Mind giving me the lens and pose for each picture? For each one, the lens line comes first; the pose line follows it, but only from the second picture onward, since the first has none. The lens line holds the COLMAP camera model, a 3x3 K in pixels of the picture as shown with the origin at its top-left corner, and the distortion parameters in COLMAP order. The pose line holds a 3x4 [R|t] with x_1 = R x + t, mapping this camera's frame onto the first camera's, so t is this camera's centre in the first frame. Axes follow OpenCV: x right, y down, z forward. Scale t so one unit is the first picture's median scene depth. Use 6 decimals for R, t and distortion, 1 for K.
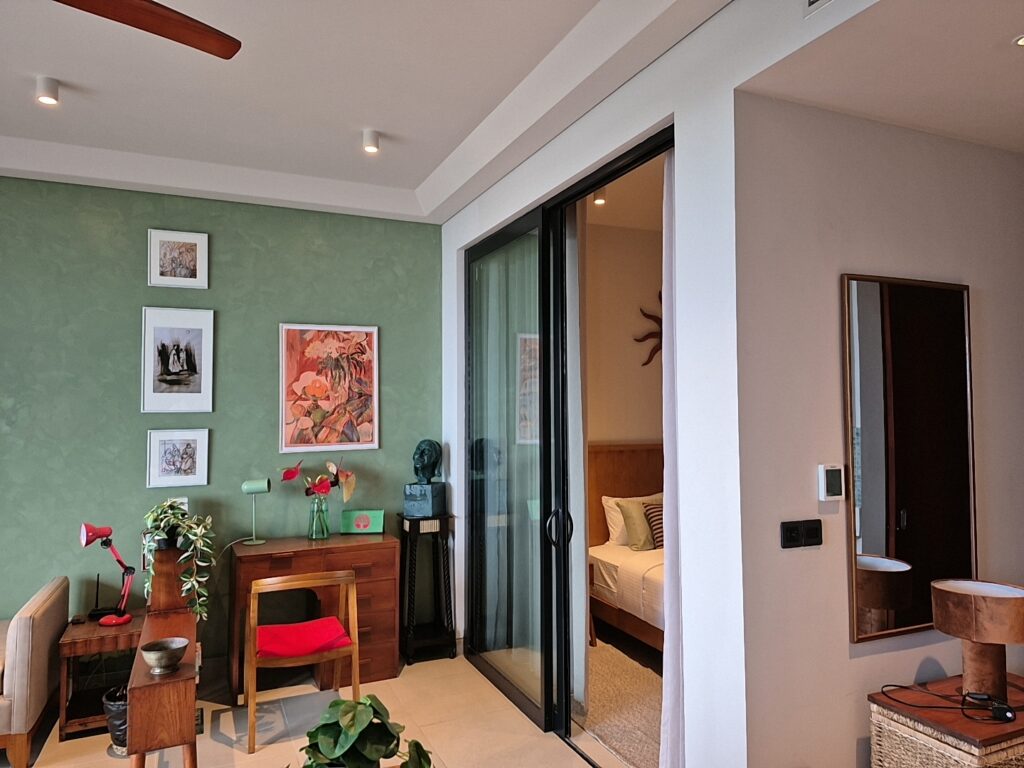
lens RADIAL K [[703.5, 0, 516.8], [0, 703.5, 383.5], [0, 0, 1]] dist [0.074940, -0.075749]
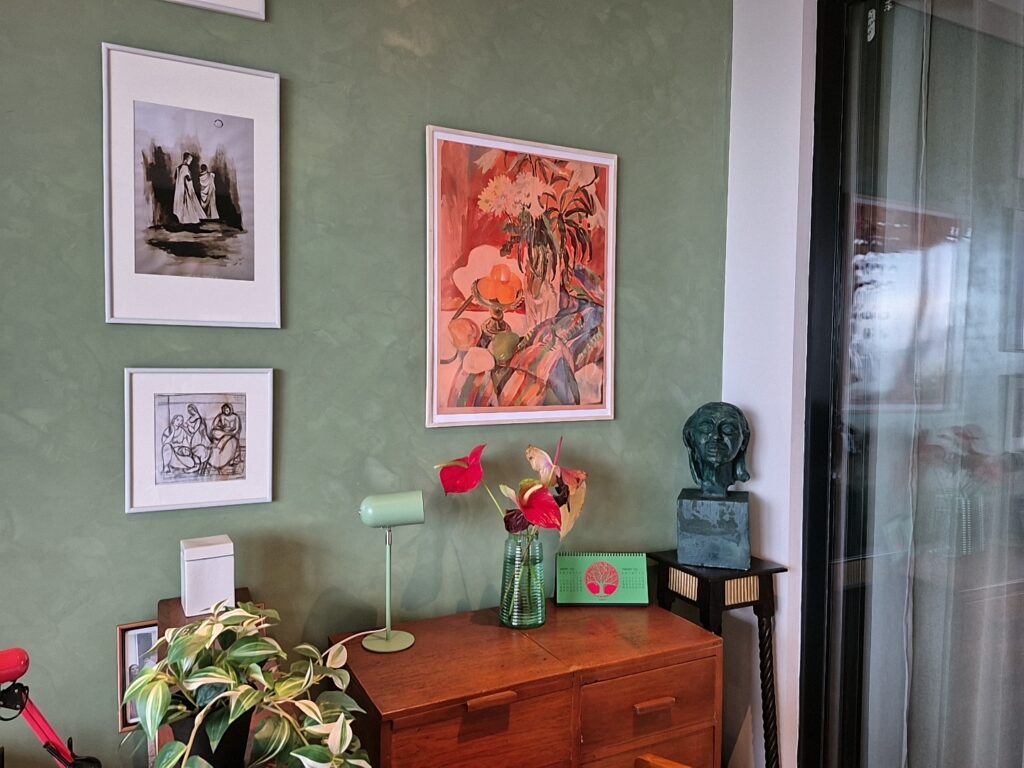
lens RADIAL K [[703.5, 0, 512.1], [0, 703.5, 396.1], [0, 0, 1]] dist [0.074940, -0.075749]
pose [[0.999427, 0.013774, 0.030902, -0.307340], [-0.016120, 0.996901, 0.076997, 0.045623], [-0.029746, -0.077451, 0.996552, 0.584545]]
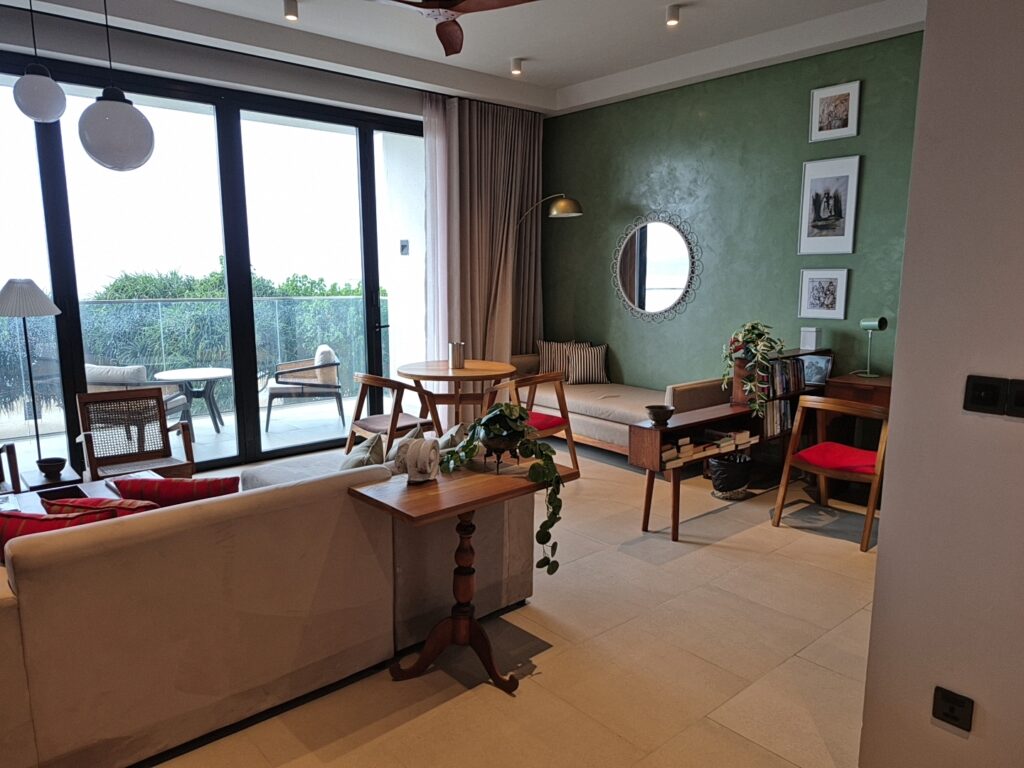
lens RADIAL K [[703.5, 0, 505.9], [0, 703.5, 382.7], [0, 0, 1]] dist [0.074940, -0.075749]
pose [[0.293801, 0.153913, -0.943394, 0.481482], [0.036962, 0.984384, 0.172112, 0.027796], [0.955152, -0.085437, 0.283524, 0.166204]]
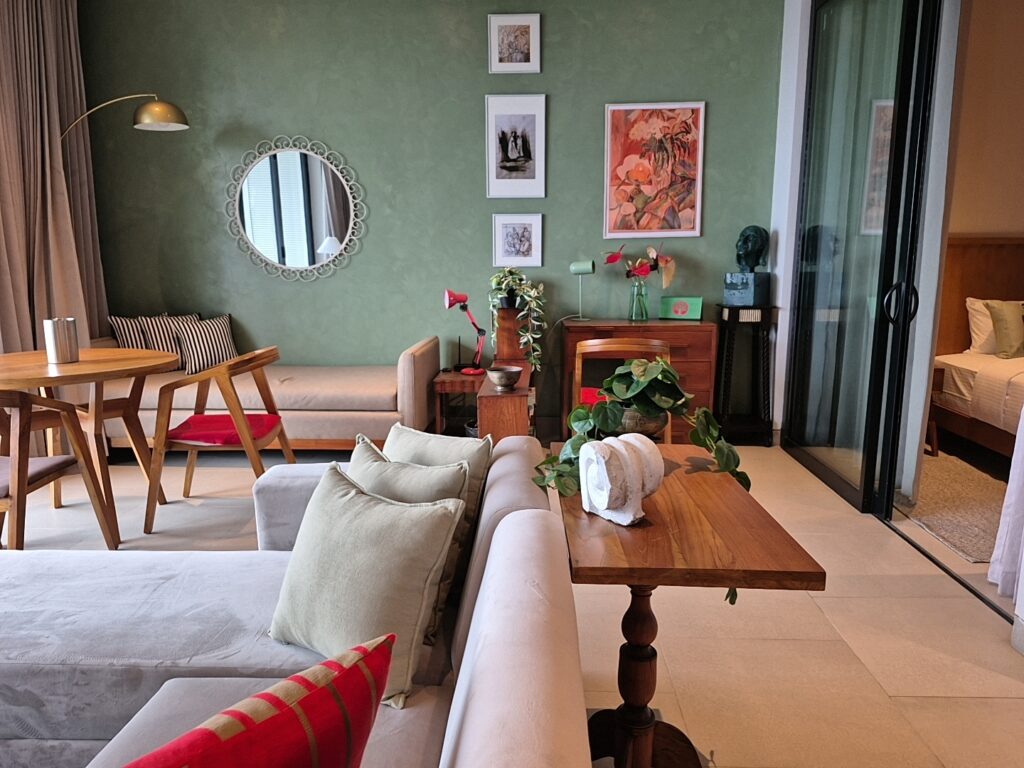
lens RADIAL K [[703.5, 0, 527.5], [0, 703.5, 385.5], [0, 0, 1]] dist [0.074940, -0.075749]
pose [[0.903328, 0.081039, -0.421226, 0.019406], [0.015404, 0.975230, 0.220656, 0.081467], [0.428674, -0.205813, 0.879704, -0.004656]]
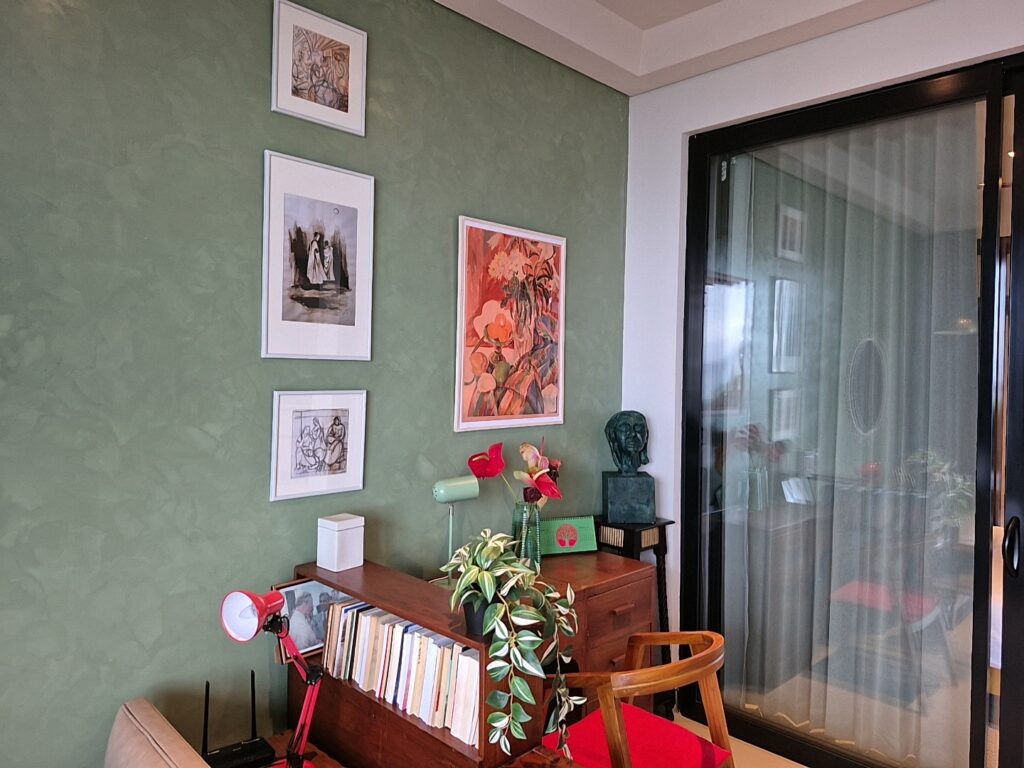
lens RADIAL K [[703.5, 0, 519.8], [0, 703.5, 385.2], [0, 0, 1]] dist [0.074940, -0.075749]
pose [[0.932077, 0.015551, 0.361927, -0.522806], [-0.034818, 0.998299, 0.046774, 0.029371], [-0.360584, -0.056198, 0.931032, 0.439152]]
